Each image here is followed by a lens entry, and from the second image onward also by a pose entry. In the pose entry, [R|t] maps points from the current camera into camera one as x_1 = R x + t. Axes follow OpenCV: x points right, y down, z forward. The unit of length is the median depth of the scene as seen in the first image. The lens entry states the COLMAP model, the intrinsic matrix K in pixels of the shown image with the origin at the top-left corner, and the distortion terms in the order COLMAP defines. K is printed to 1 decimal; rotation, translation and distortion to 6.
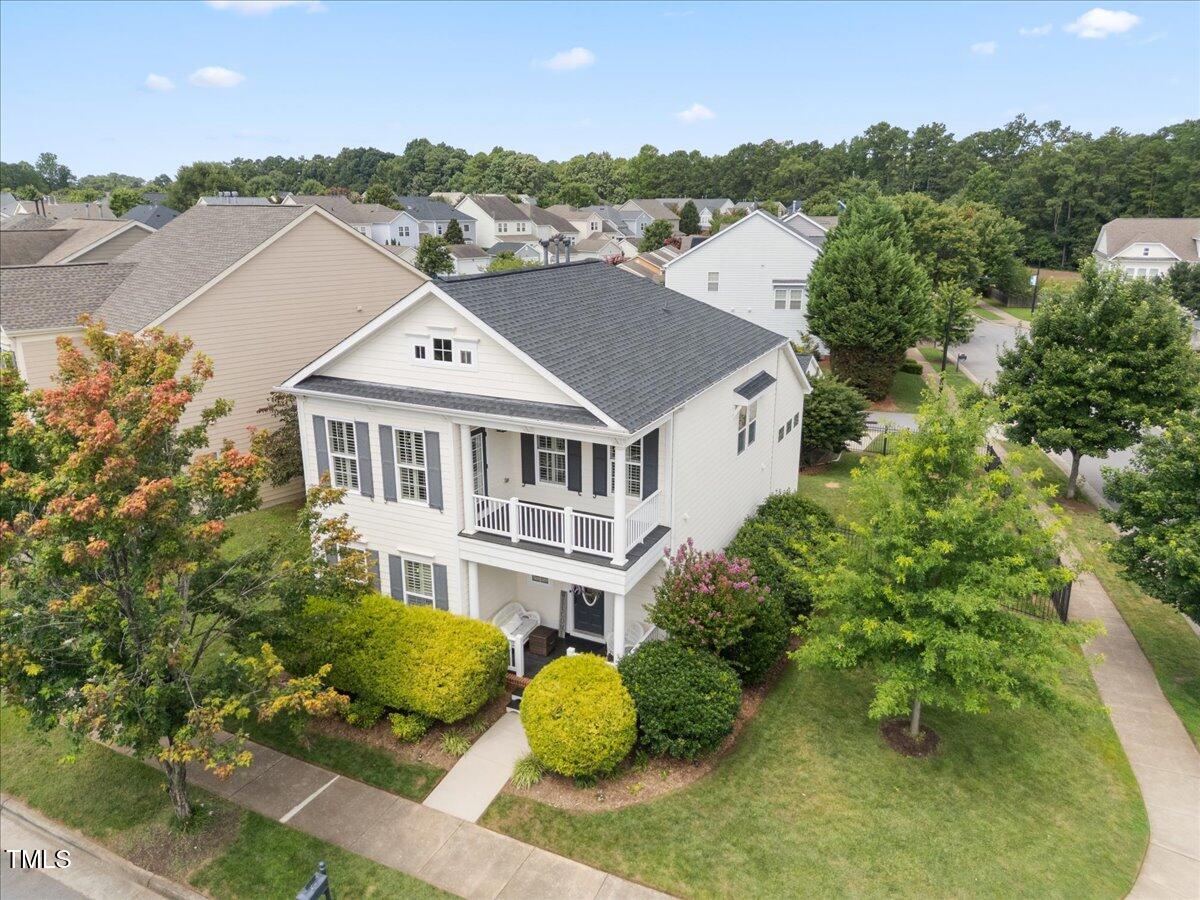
lens RADIAL K [[815.1, 0, 591.6], [0, 815.1, 441.7], [0, 0, 1]] dist [0.042394, -0.027778]
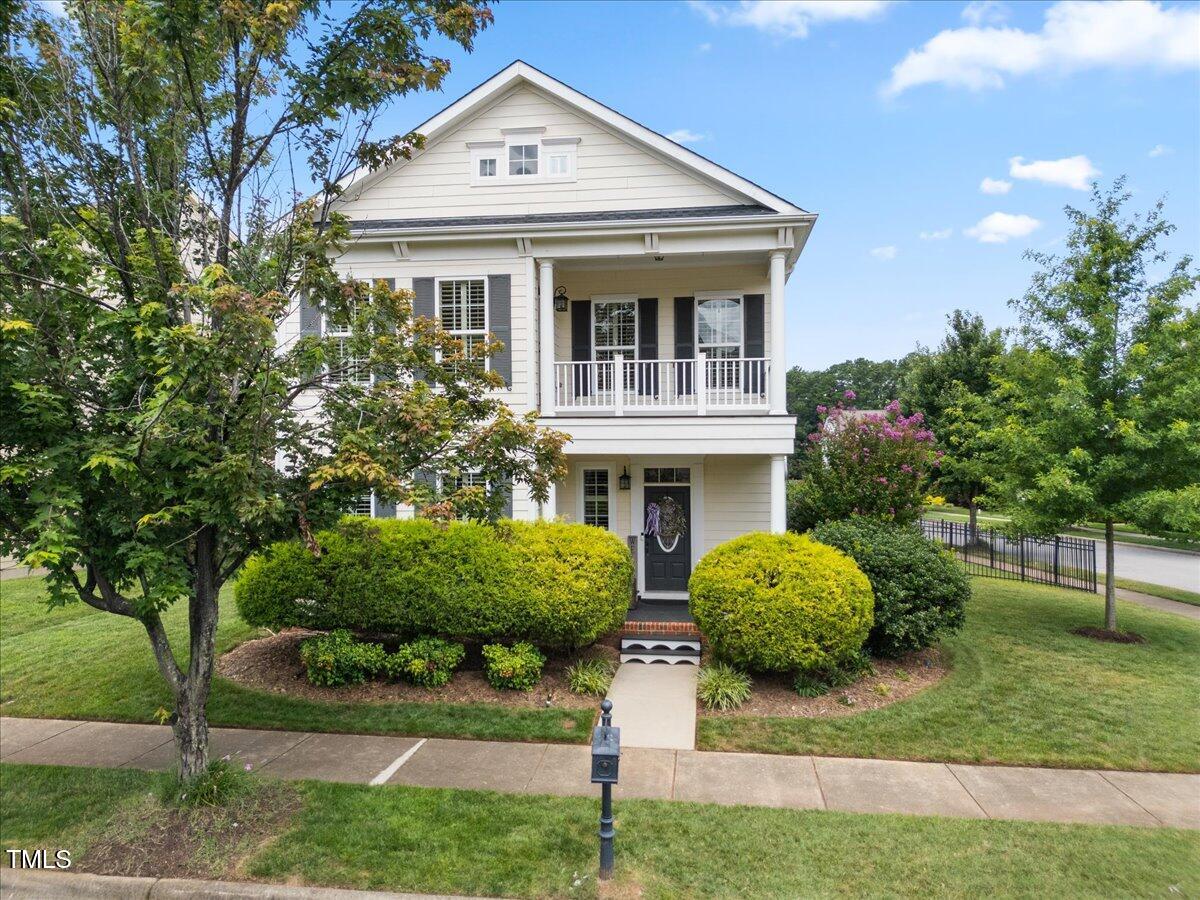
lens RADIAL K [[815.1, 0, 579.3], [0, 815.1, 457.1], [0, 0, 1]] dist [0.042394, -0.027778]
pose [[0.951542, -0.003252, 0.307502, -0.372116], [0.088485, 0.960551, -0.263651, 0.366112], [-0.294514, 0.278084, 0.914293, 0.359031]]
